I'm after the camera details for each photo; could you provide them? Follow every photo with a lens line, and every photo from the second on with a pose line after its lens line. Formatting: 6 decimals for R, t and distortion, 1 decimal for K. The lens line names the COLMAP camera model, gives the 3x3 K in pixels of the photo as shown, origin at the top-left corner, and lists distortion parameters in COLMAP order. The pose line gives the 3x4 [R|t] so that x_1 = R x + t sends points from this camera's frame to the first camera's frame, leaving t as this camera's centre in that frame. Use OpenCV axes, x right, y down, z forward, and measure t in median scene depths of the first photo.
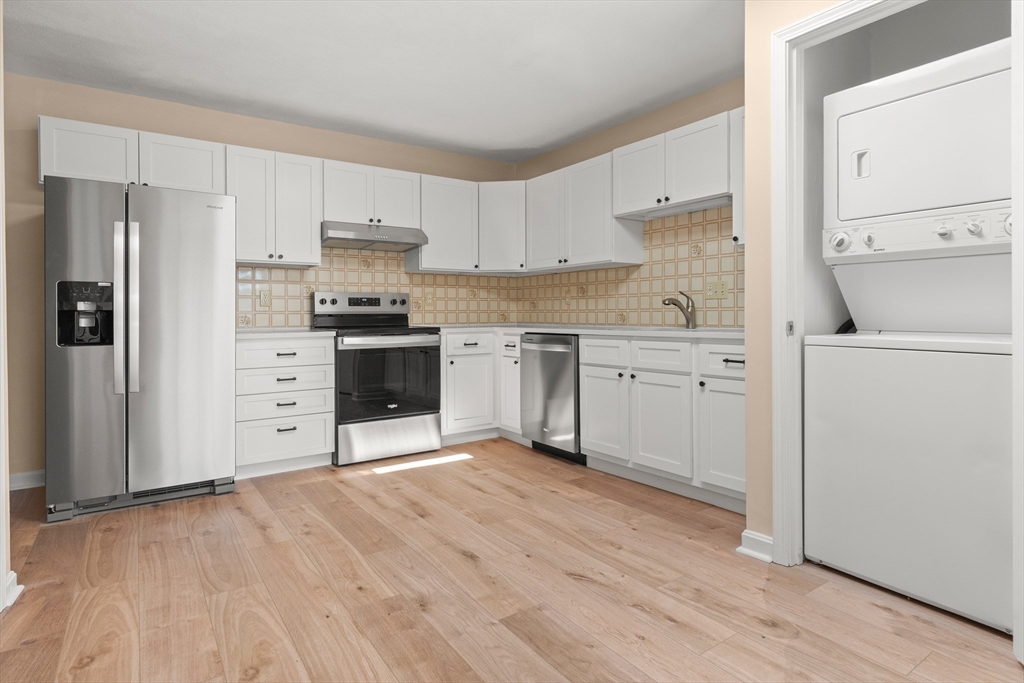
lens RADIAL K [[546.5, 0, 511.1], [0, 546.5, 313.9], [0, 0, 1]] dist [-0.001700, 0.000427]
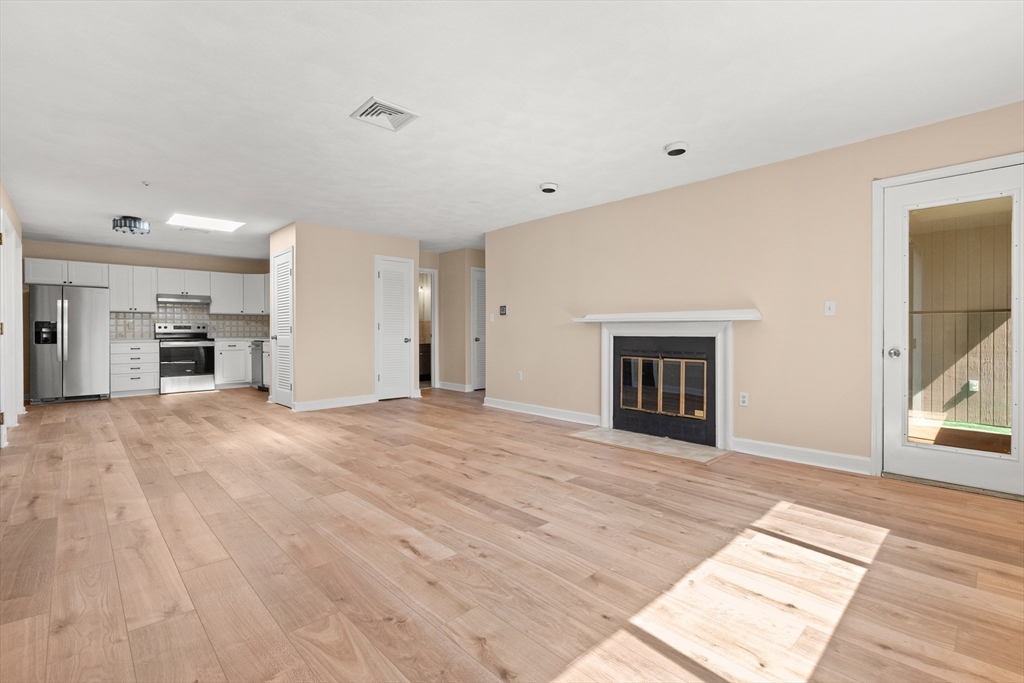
lens RADIAL K [[456.7, 0, 513.7], [0, 456.7, 332.9], [0, 0, 1]] dist [0.002178, 0.000452]
pose [[0.986687, 0.001577, 0.162623, 1.119567], [-0.001630, 0.999999, 0.000191, -0.002431], [-0.162622, -0.000454, 0.986688, -1.582143]]
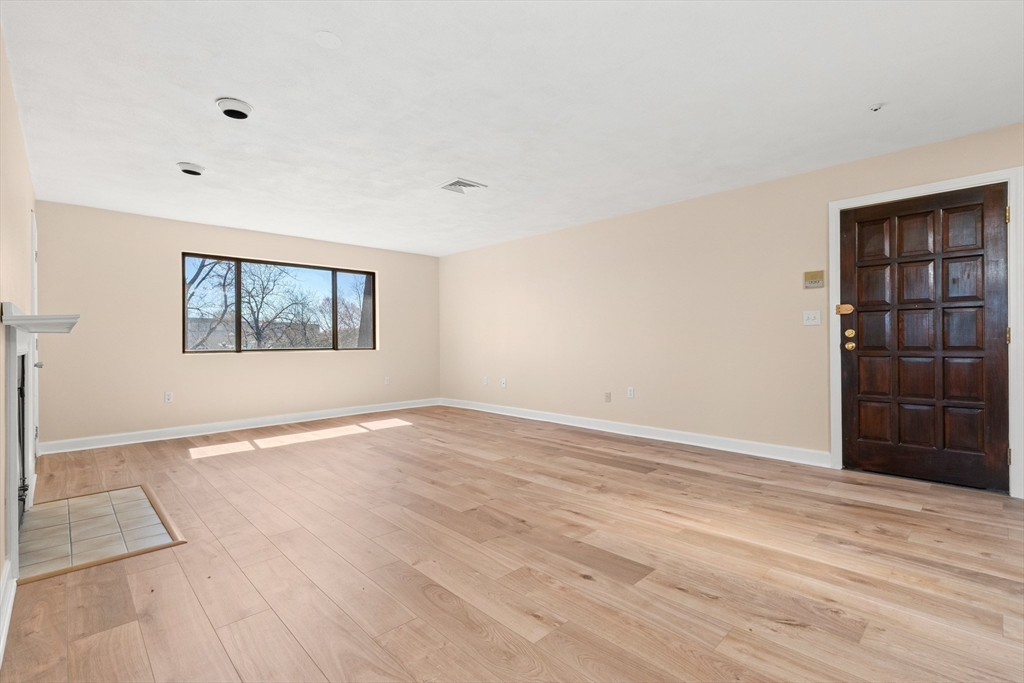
lens RADIAL K [[469.1, 0, 512.7], [0, 469.1, 336.6], [0, 0, 1]] dist [0.002299, -0.000112]
pose [[-0.987348, 0.010311, -0.158232, 1.082891], [0.011405, 0.999917, -0.006009, -0.013426], [0.158157, -0.007737, -0.987384, 0.807729]]
